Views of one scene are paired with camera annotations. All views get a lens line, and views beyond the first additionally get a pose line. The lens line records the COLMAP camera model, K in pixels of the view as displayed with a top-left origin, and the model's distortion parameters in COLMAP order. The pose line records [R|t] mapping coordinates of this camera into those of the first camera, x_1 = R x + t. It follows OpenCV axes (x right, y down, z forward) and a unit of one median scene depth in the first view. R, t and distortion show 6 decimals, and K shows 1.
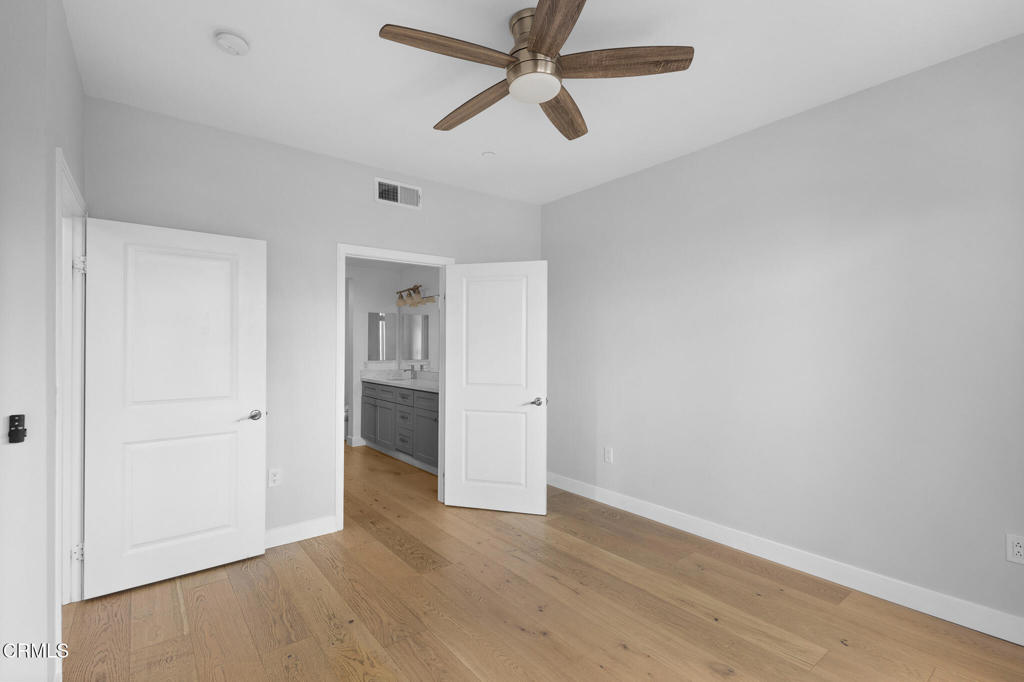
lens RADIAL K [[473.4, 0, 516.2], [0, 473.4, 343.1], [0, 0, 1]] dist [0.004752, 0.000009]
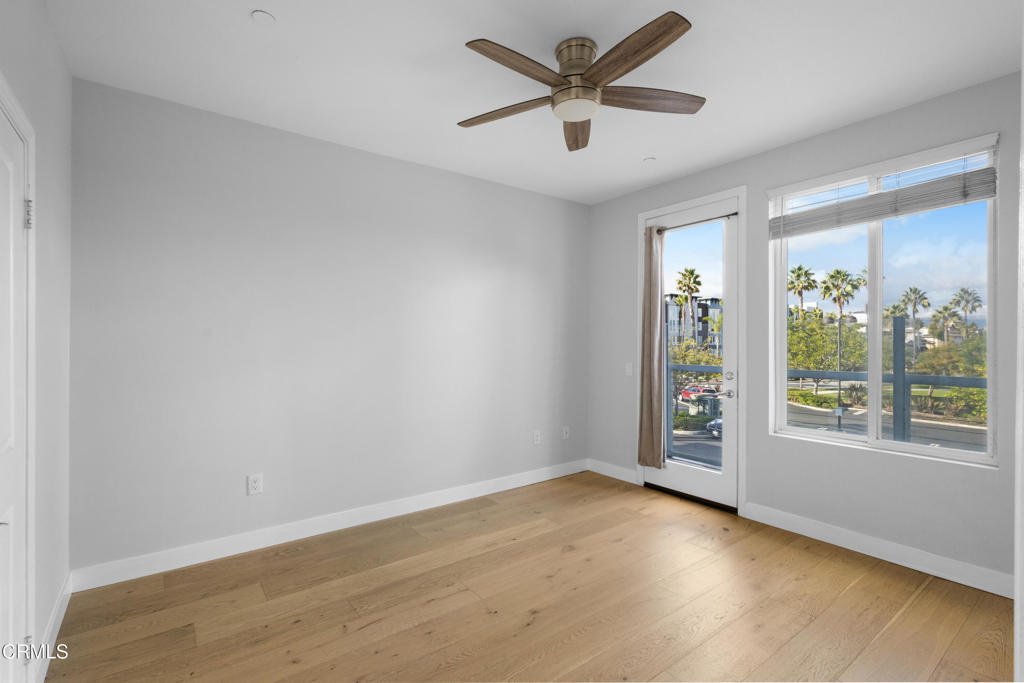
lens RADIAL K [[473.4, 0, 504.0], [0, 473.4, 345.0], [0, 0, 1]] dist [0.004752, 0.000009]
pose [[0.024599, -0.006960, 0.999673, -0.815638], [-0.006692, 0.999952, 0.007126, 0.006018], [-0.999675, -0.006865, 0.024551, 0.854022]]
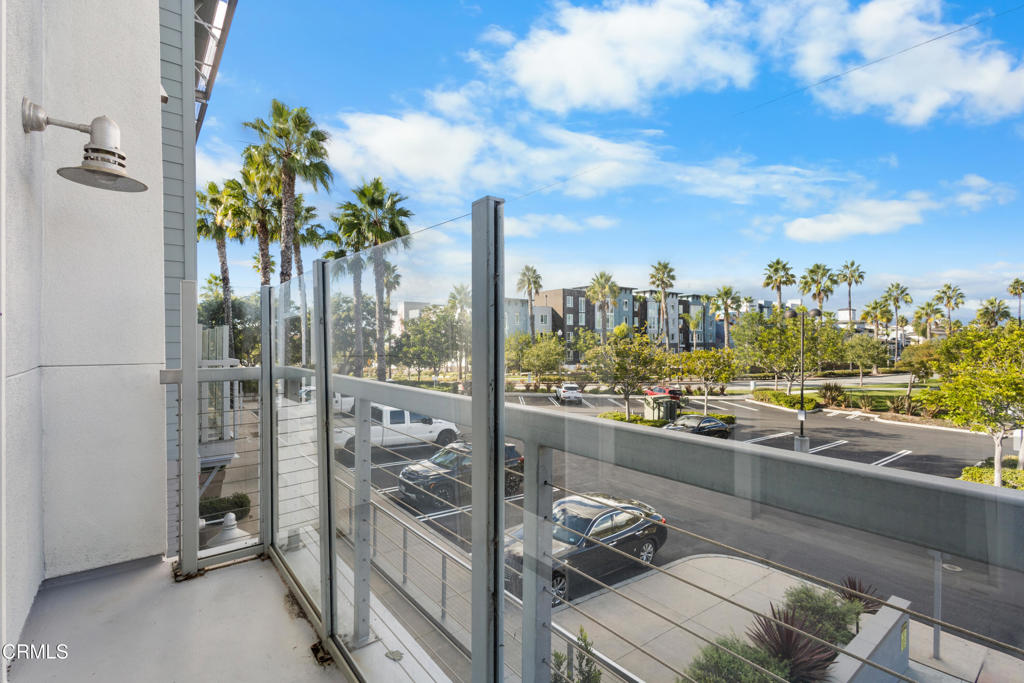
lens RADIAL K [[473.4, 0, 507.5], [0, 473.4, 344.2], [0, 0, 1]] dist [0.004752, 0.000009]
pose [[0.006029, -0.007887, 0.999951, -0.470739], [-0.006007, 0.999951, 0.007923, 0.021903], [-0.999964, -0.006055, 0.005981, 0.475397]]
